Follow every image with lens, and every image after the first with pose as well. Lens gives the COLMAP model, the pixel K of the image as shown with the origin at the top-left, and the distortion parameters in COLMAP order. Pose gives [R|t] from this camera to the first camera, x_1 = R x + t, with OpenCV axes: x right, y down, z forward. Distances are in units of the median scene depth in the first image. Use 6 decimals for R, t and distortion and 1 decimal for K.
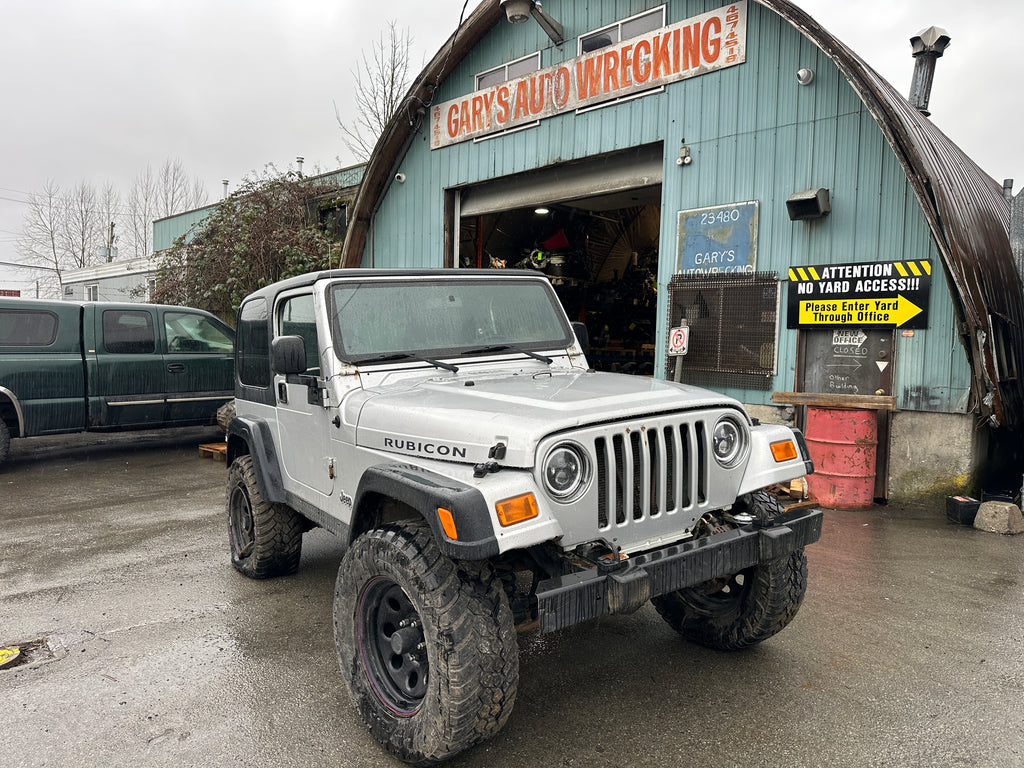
lens RADIAL K [[717.9, 0, 500.4], [0, 717.9, 384.3], [0, 0, 1]] dist [0.085232, -0.142398]
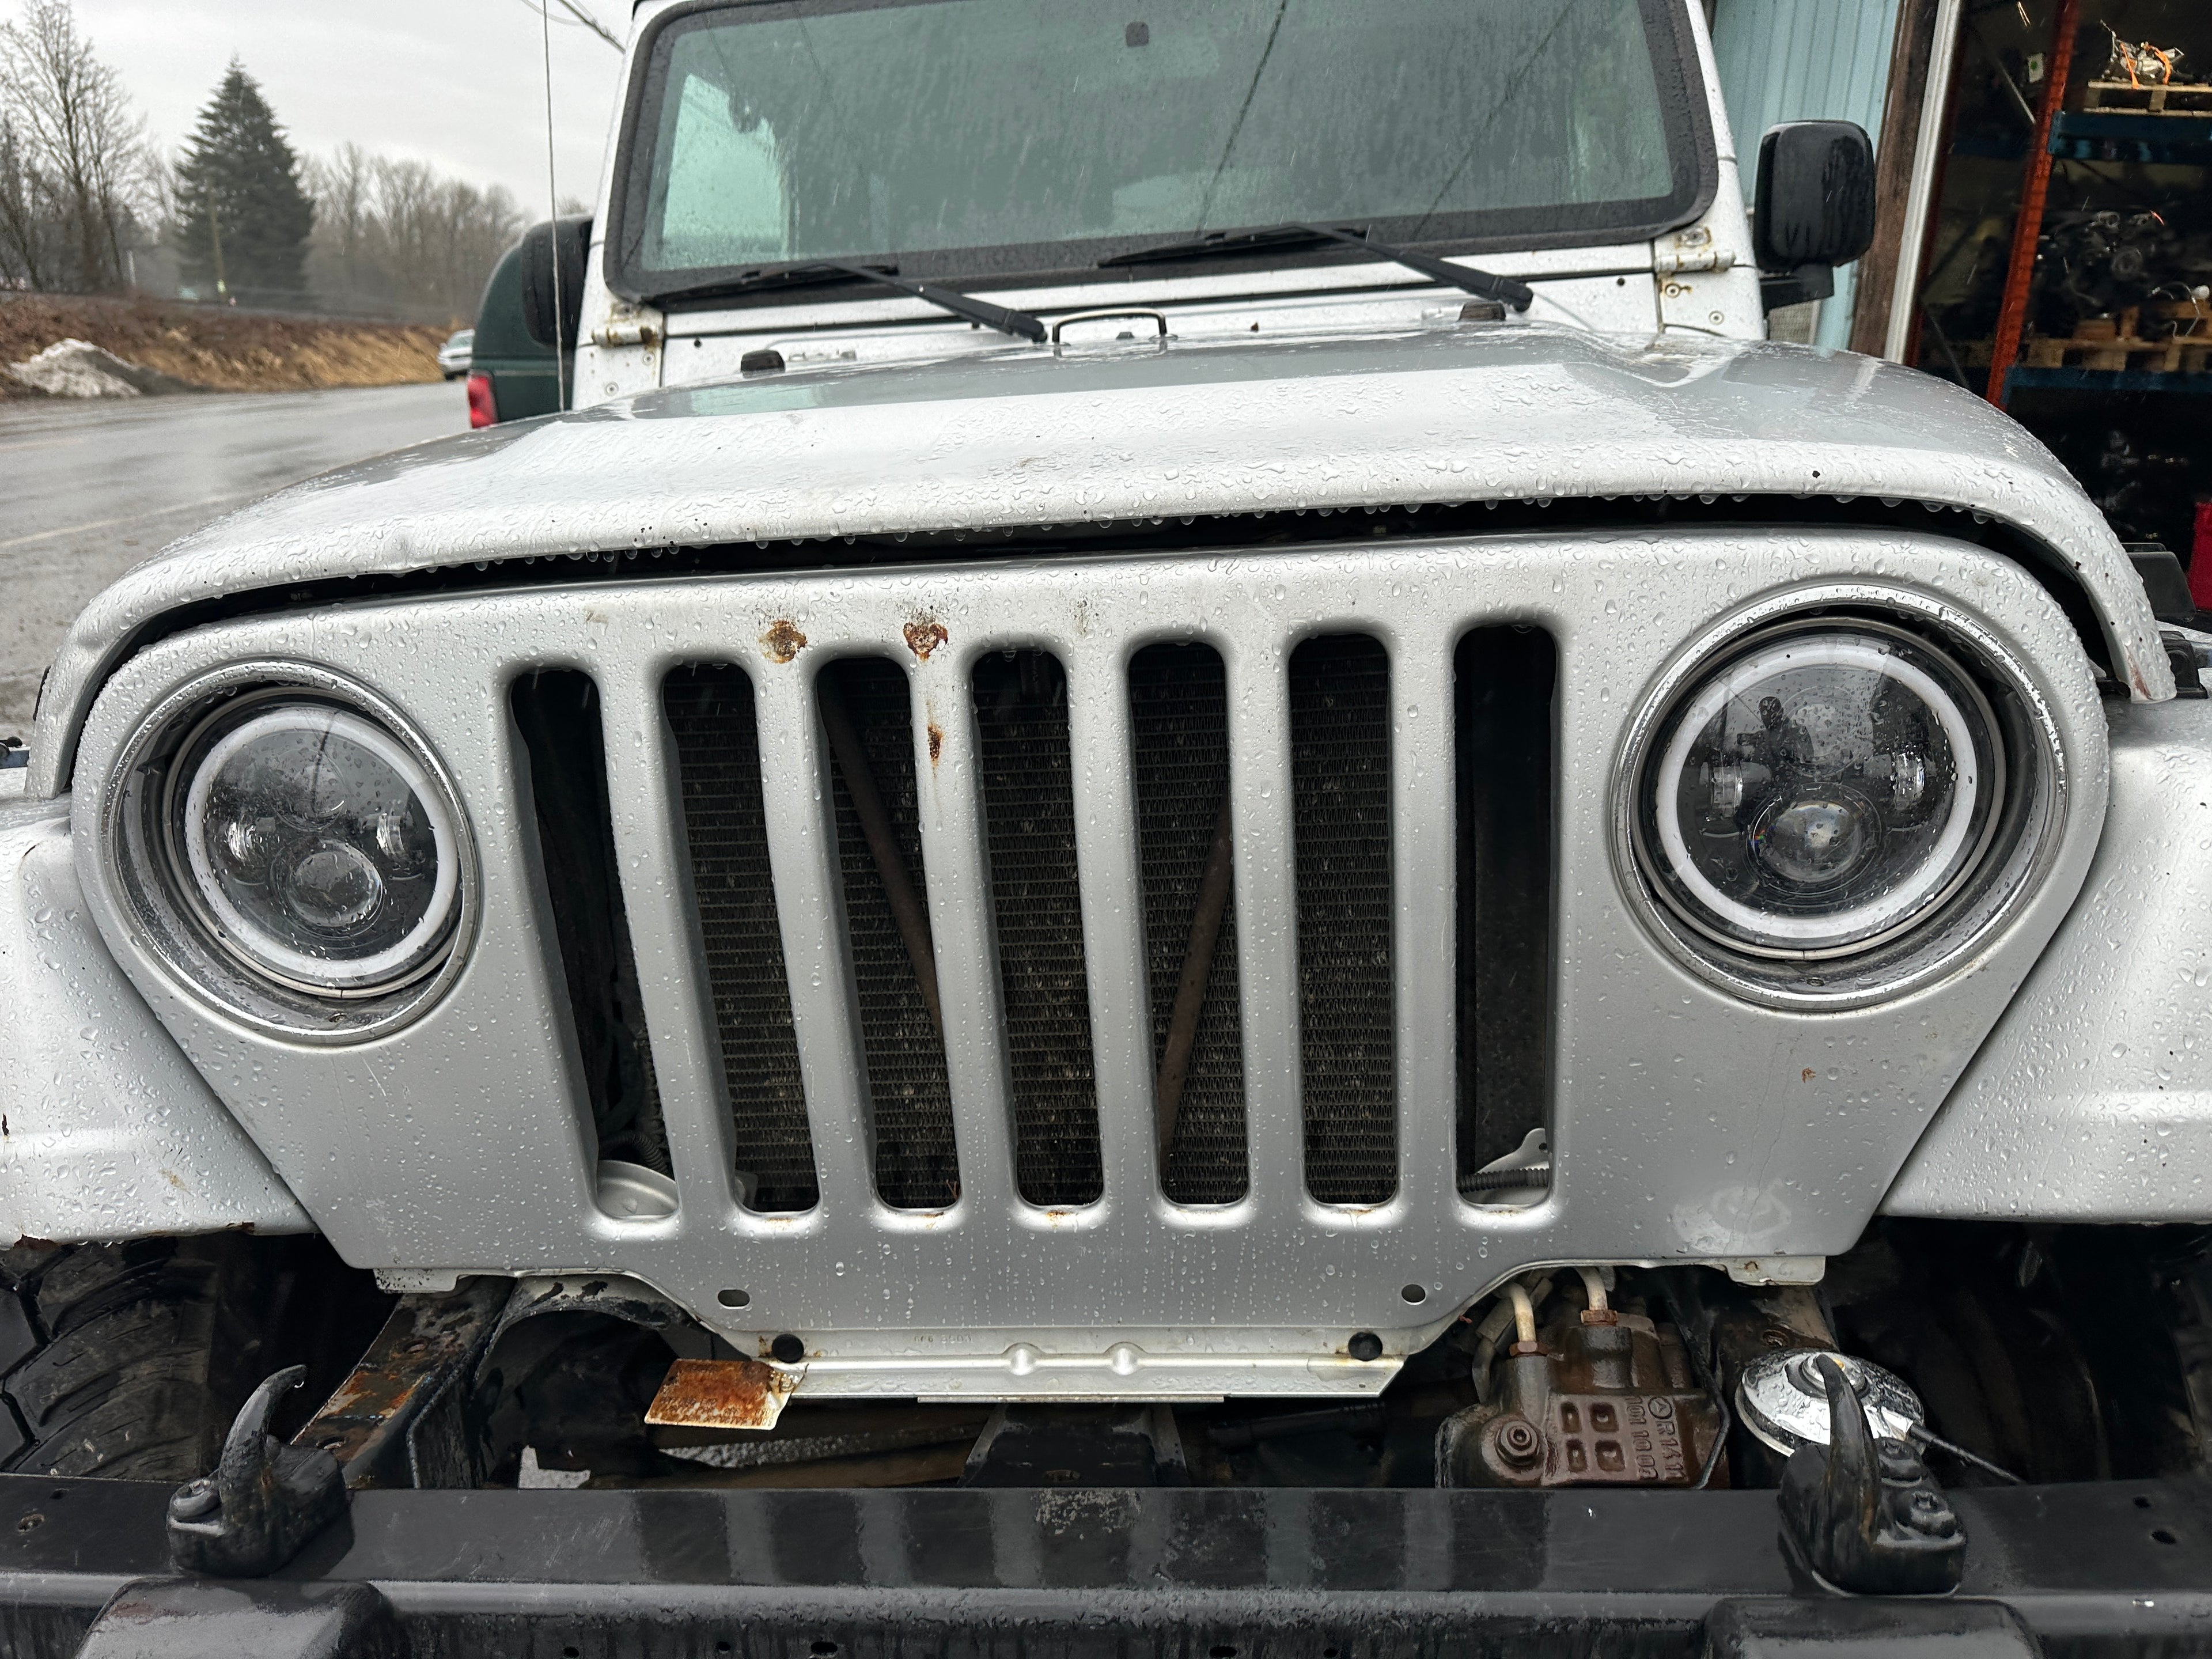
lens RADIAL K [[1577.5, 0, 1112.8], [0, 1577.5, 844.7], [0, 0, 1]] dist [-0.005101, 0.001680]
pose [[0.797760, 0.170575, -0.578345, 0.158489], [-0.032953, 0.970053, 0.240648, 0.010175], [0.602074, -0.172921, 0.779491, 0.300684]]
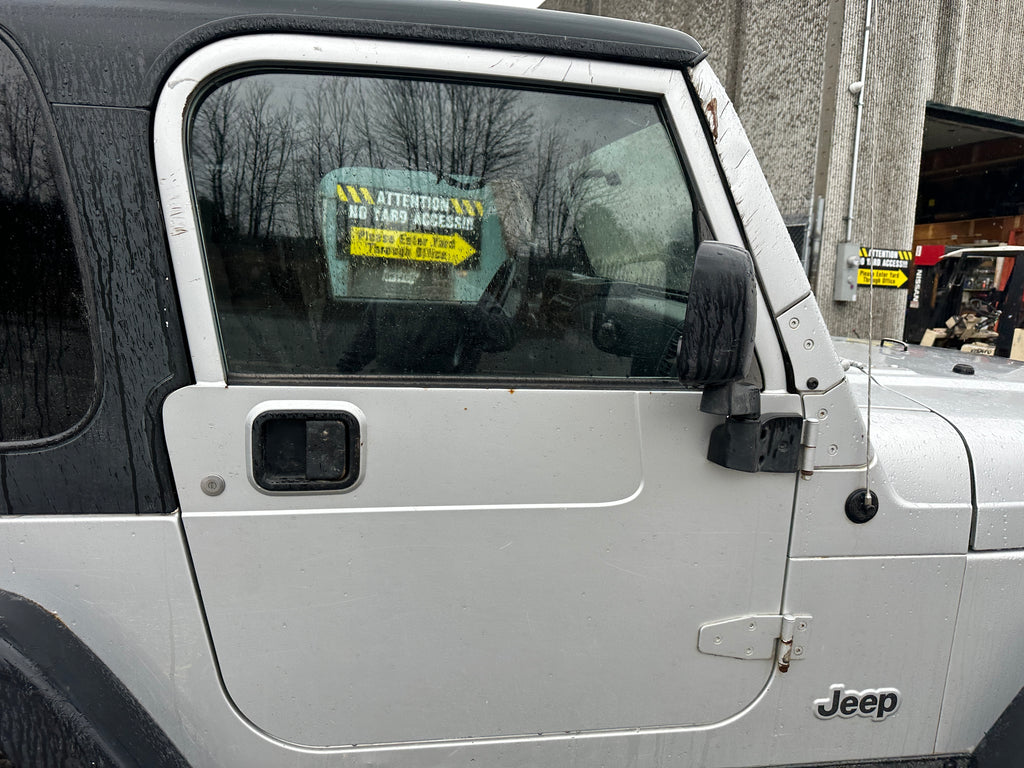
lens RADIAL K [[723.8, 0, 516.8], [0, 723.8, 381.1], [0, 0, 1]] dist [0.036574, -0.040042]
pose [[0.402600, -0.098074, 0.910107, -0.297377], [0.009619, 0.994642, 0.102928, -0.022706], [-0.915325, -0.032685, 0.401386, 0.493963]]
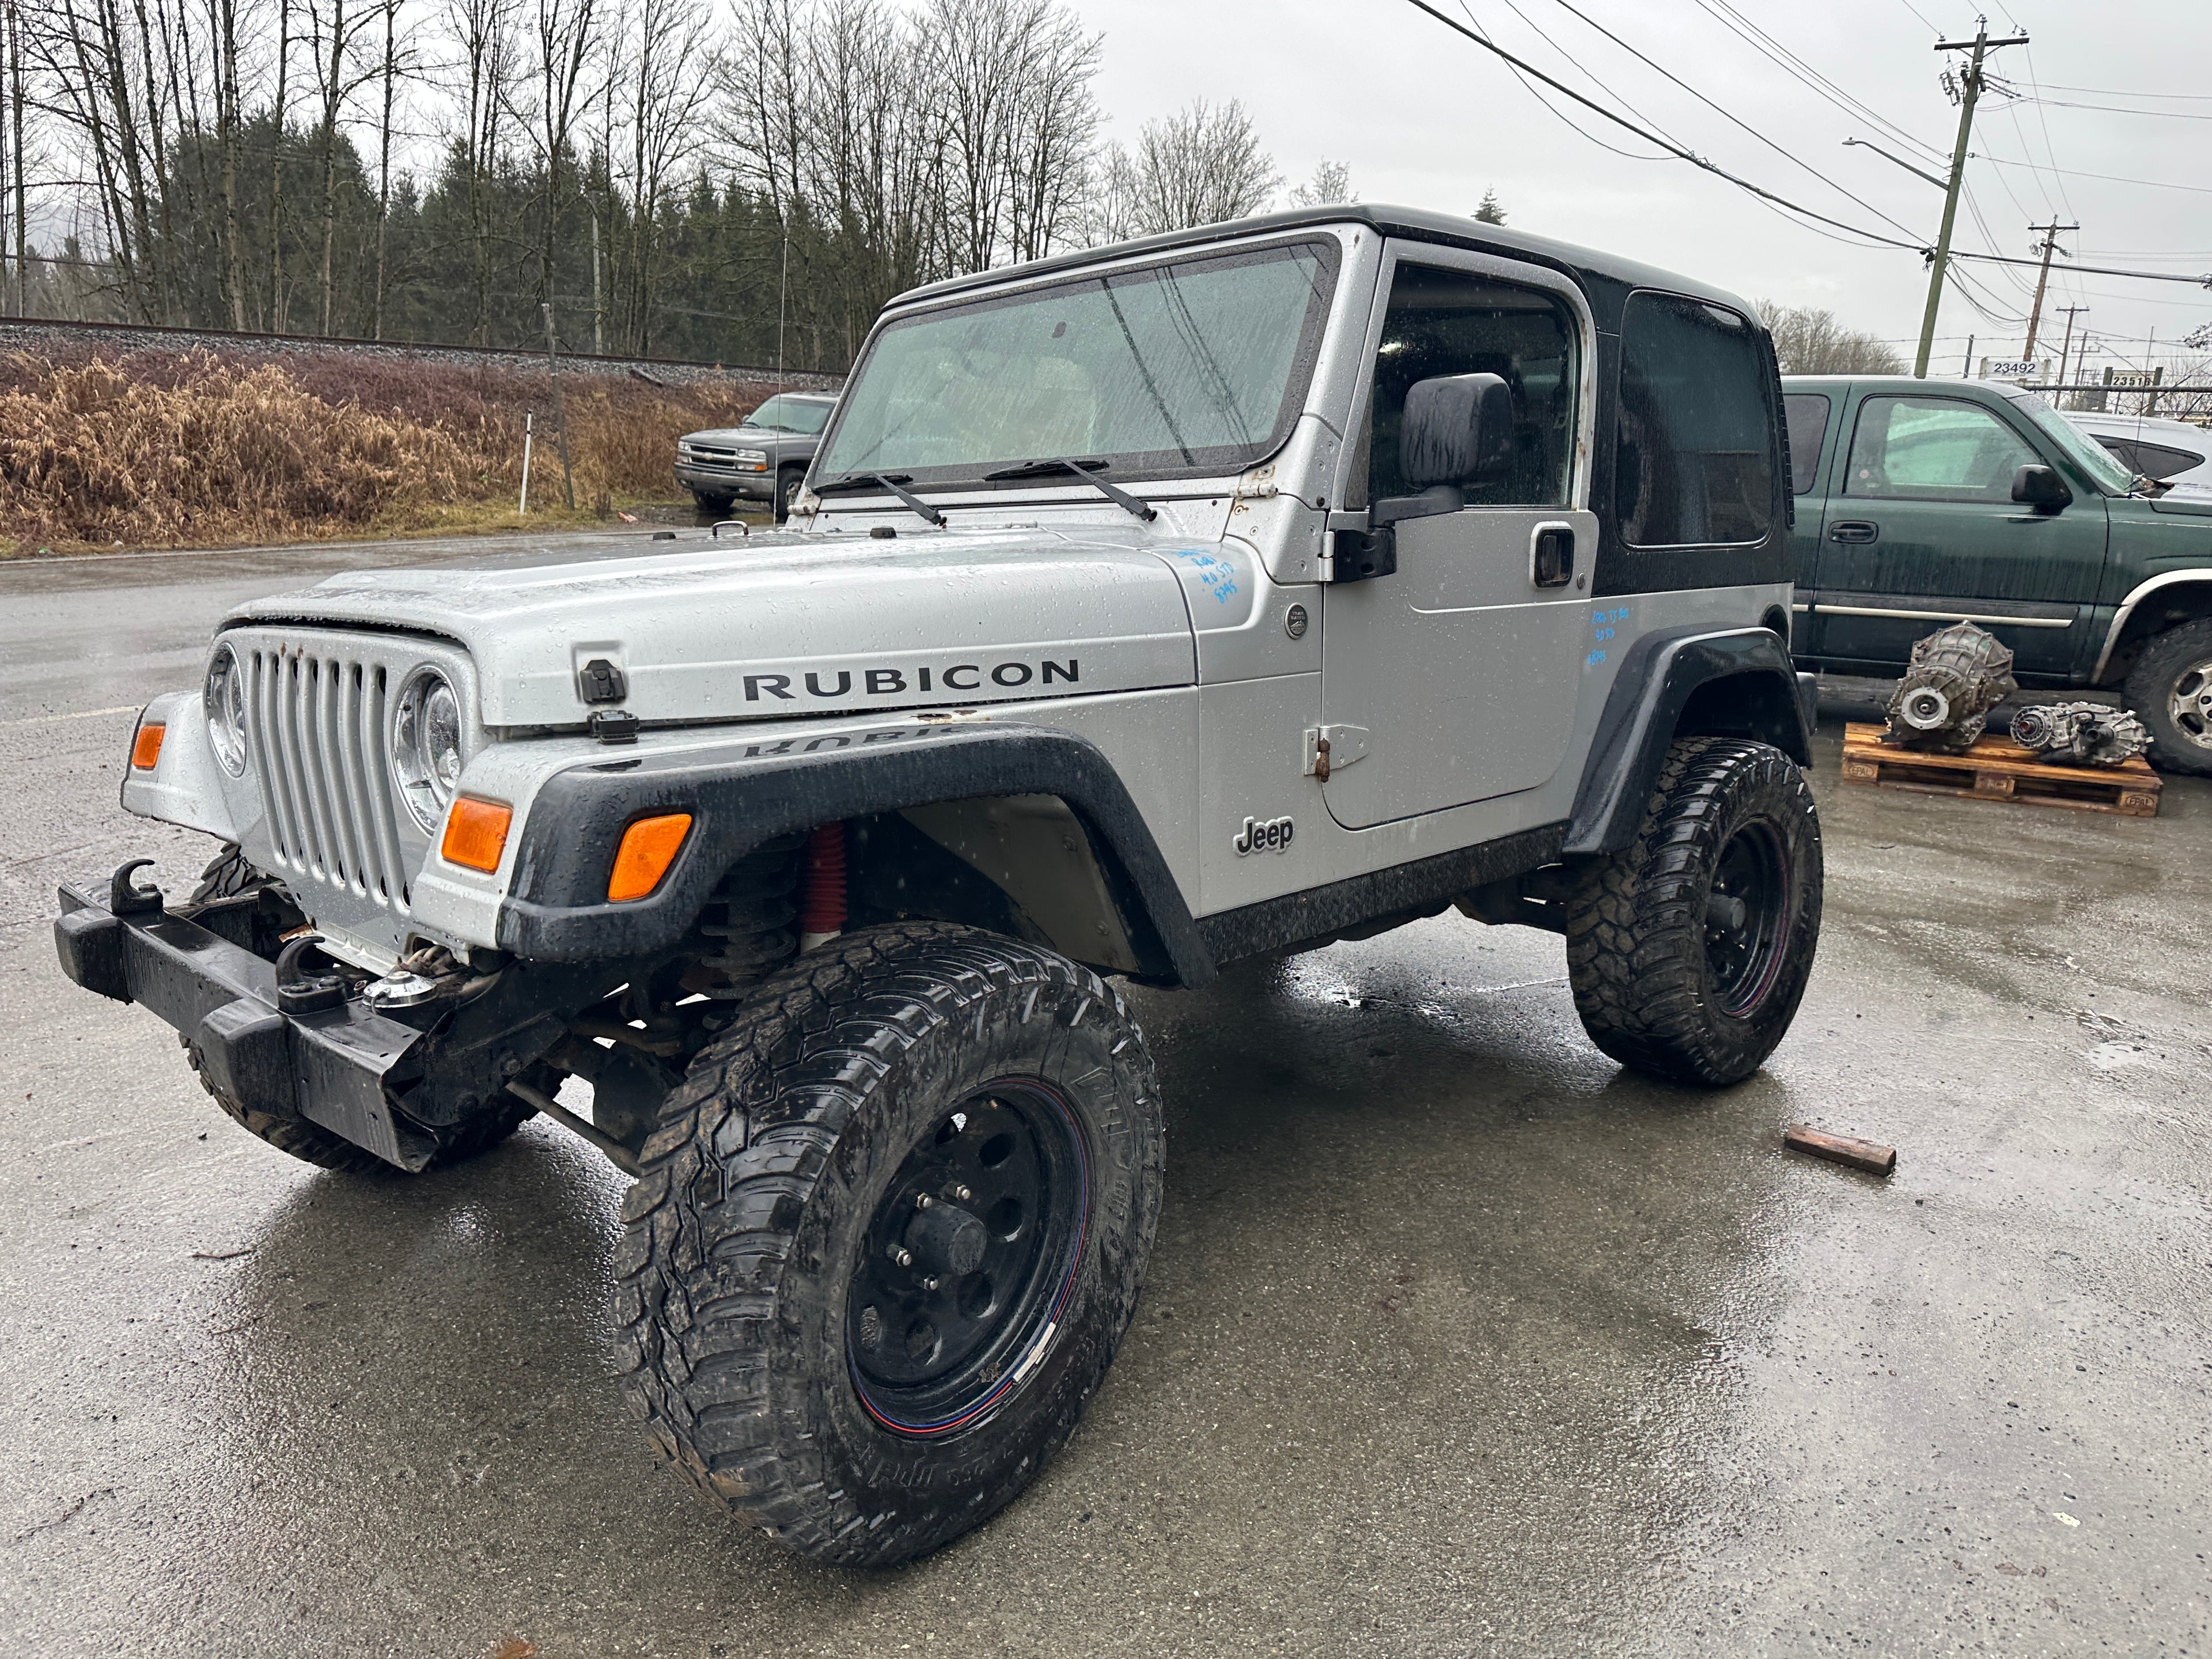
lens RADIAL K [[1563.4, 0, 1116.4], [0, 1563.4, 823.2], [0, 0, 1]] dist [0.036574, -0.040042]
pose [[0.223151, 0.224828, -0.948502, 0.441526], [-0.077213, 0.974058, 0.212720, -0.025815], [0.971721, 0.025768, 0.234721, 0.477311]]
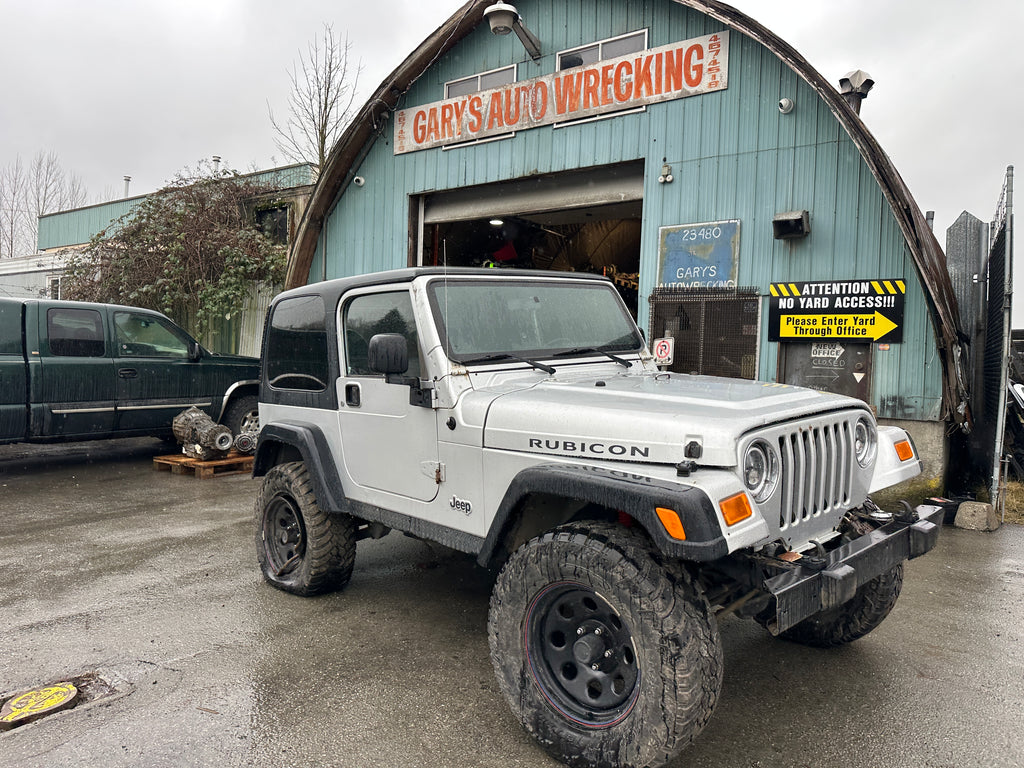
lens RADIAL K [[716.5, 0, 509.4], [0, 716.5, 374.1], [0, 0, 1]] dist [0.133082, -0.261961]
pose [[0.987385, 0.010903, 0.157963, -0.147258], [-0.005693, 0.999426, -0.033398, 0.008674], [-0.158237, 0.032078, 0.986880, 0.021215]]
